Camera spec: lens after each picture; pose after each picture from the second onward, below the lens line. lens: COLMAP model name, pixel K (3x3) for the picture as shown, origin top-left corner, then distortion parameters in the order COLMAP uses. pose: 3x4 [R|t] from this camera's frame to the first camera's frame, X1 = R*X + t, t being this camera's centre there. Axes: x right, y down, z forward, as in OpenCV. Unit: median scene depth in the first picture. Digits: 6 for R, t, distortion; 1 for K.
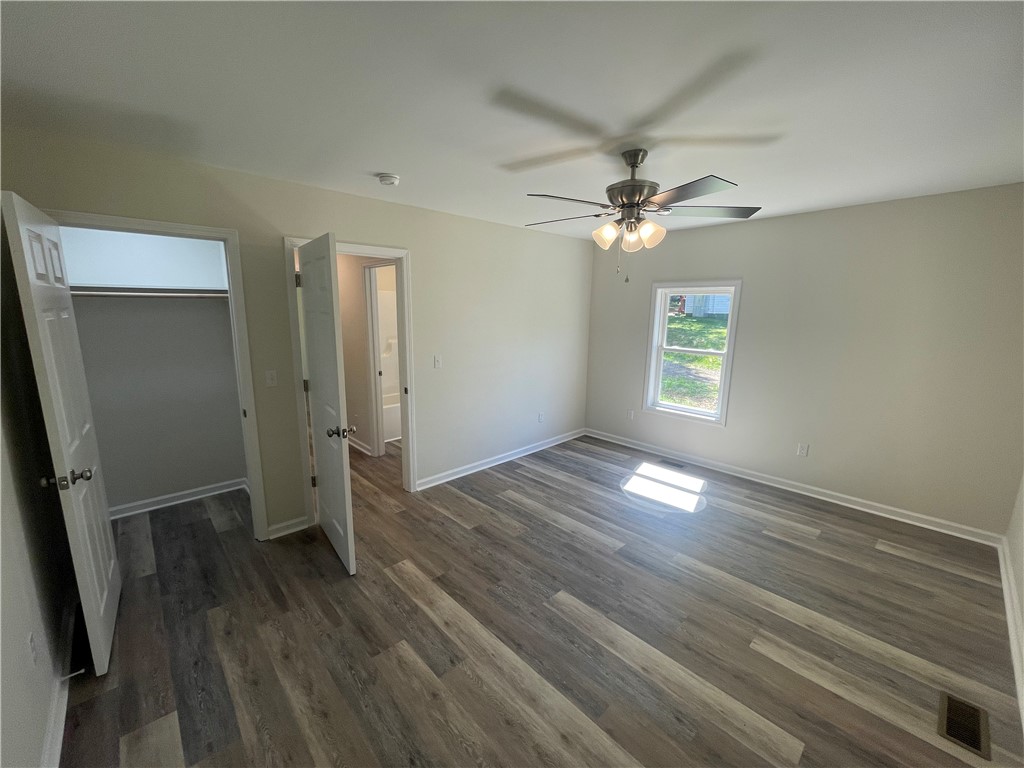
lens RADIAL K [[415.9, 0, 504.8], [0, 415.9, 380.5], [0, 0, 1]] dist [-0.000532, -0.000090]
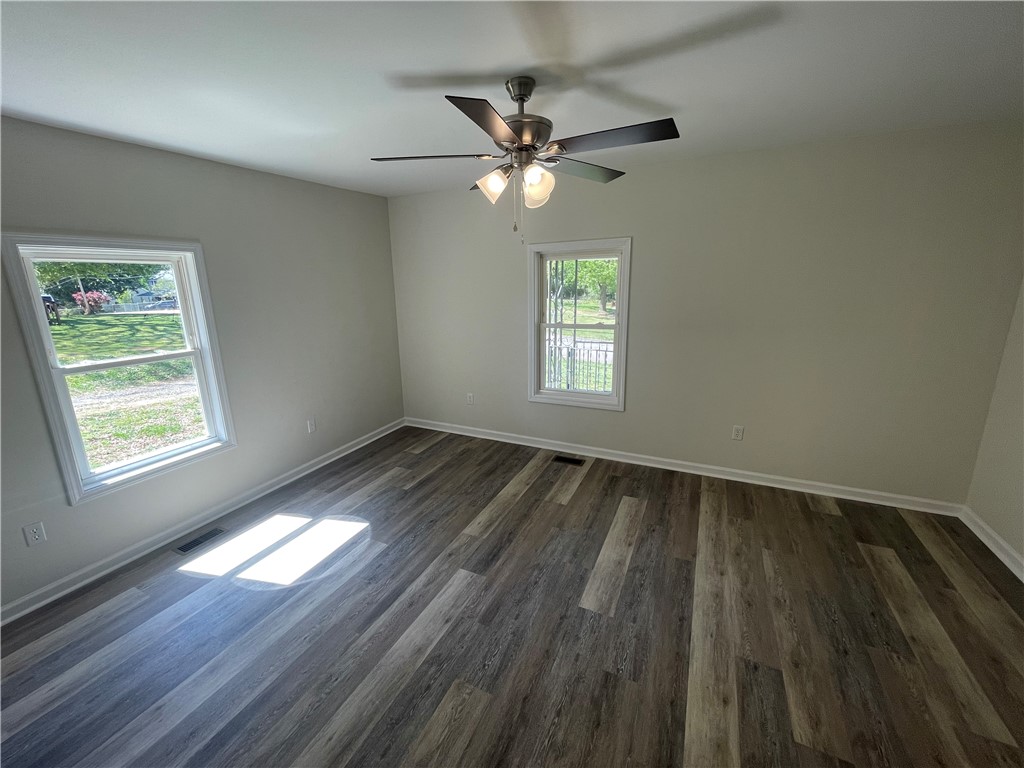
lens RADIAL K [[415.9, 0, 504.8], [0, 415.9, 380.5], [0, 0, 1]] dist [-0.000532, -0.000090]
pose [[-0.364027, -0.220740, 0.904852, -0.470206], [0.185851, 0.934756, 0.302804, -0.216543], [-0.912657, 0.278397, -0.299252, 1.235404]]
